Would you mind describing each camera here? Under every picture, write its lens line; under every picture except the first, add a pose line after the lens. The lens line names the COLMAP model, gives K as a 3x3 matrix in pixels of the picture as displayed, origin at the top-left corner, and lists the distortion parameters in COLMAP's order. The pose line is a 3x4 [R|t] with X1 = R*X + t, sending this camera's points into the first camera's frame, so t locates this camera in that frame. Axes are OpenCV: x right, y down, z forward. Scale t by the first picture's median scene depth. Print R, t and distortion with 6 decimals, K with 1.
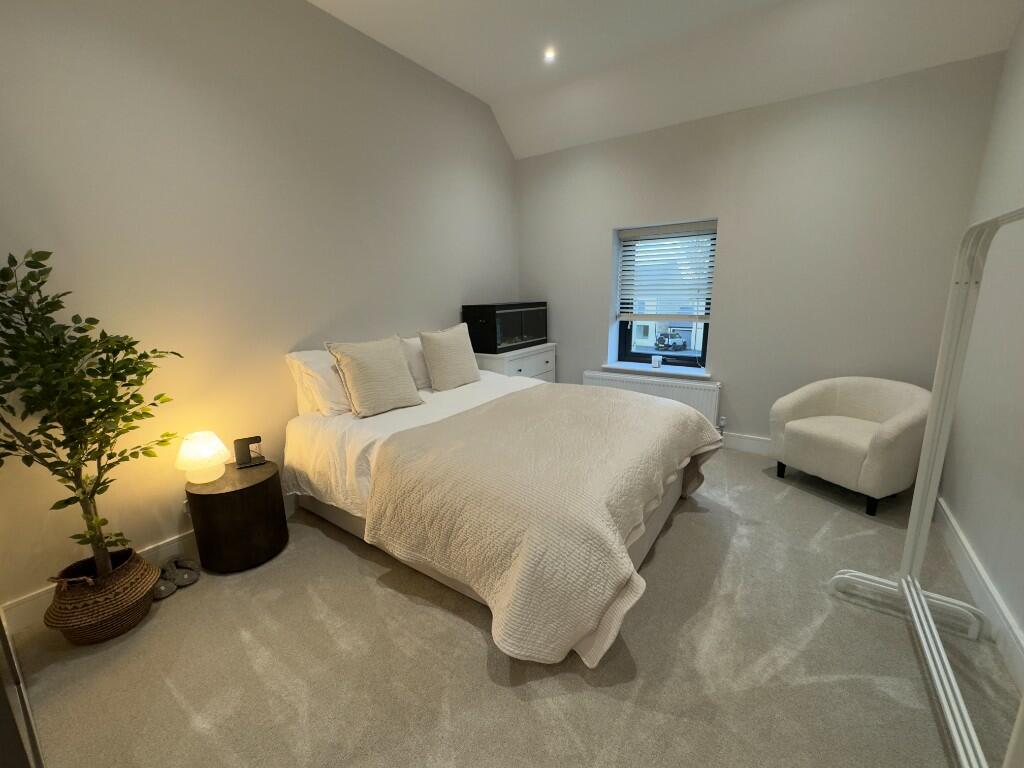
lens RADIAL K [[408.2, 0, 510.6], [0, 408.2, 379.4], [0, 0, 1]] dist [-0.002722, 0.000168]
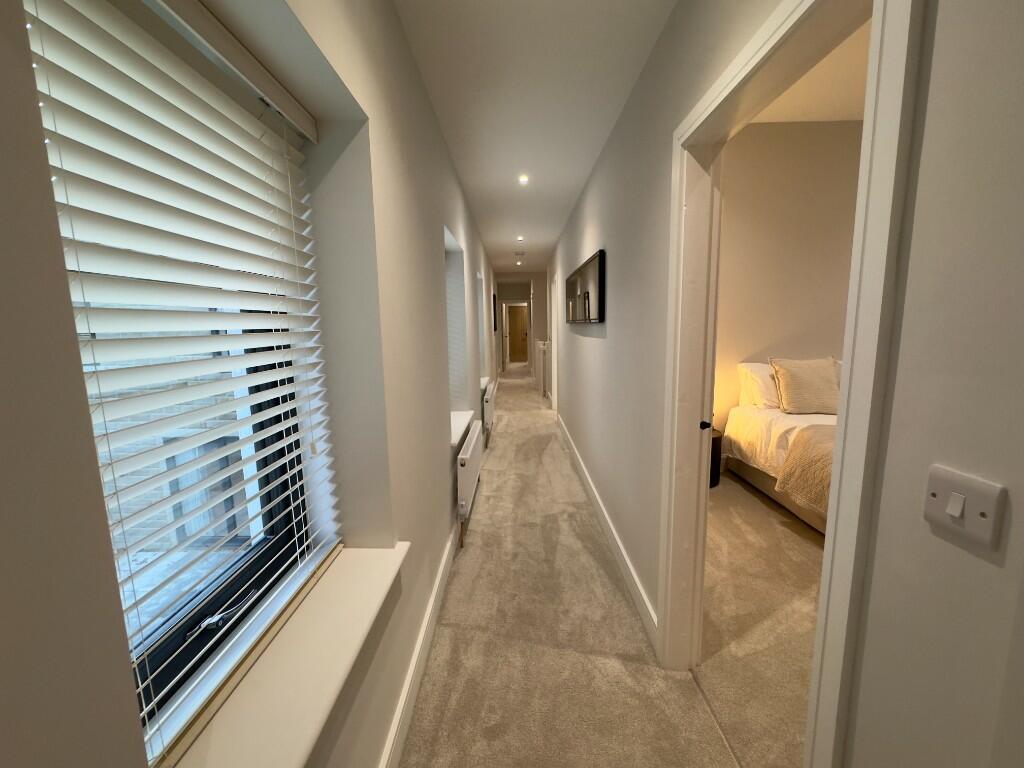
lens RADIAL K [[408.2, 0, 510.5], [0, 408.2, 380.8], [0, 0, 1]] dist [-0.002722, 0.000168]
pose [[0.567012, 0.122049, -0.814618, 0.228731], [-0.167042, 0.985451, 0.031375, 0.105677], [0.806595, 0.118285, 0.579149, -0.607113]]
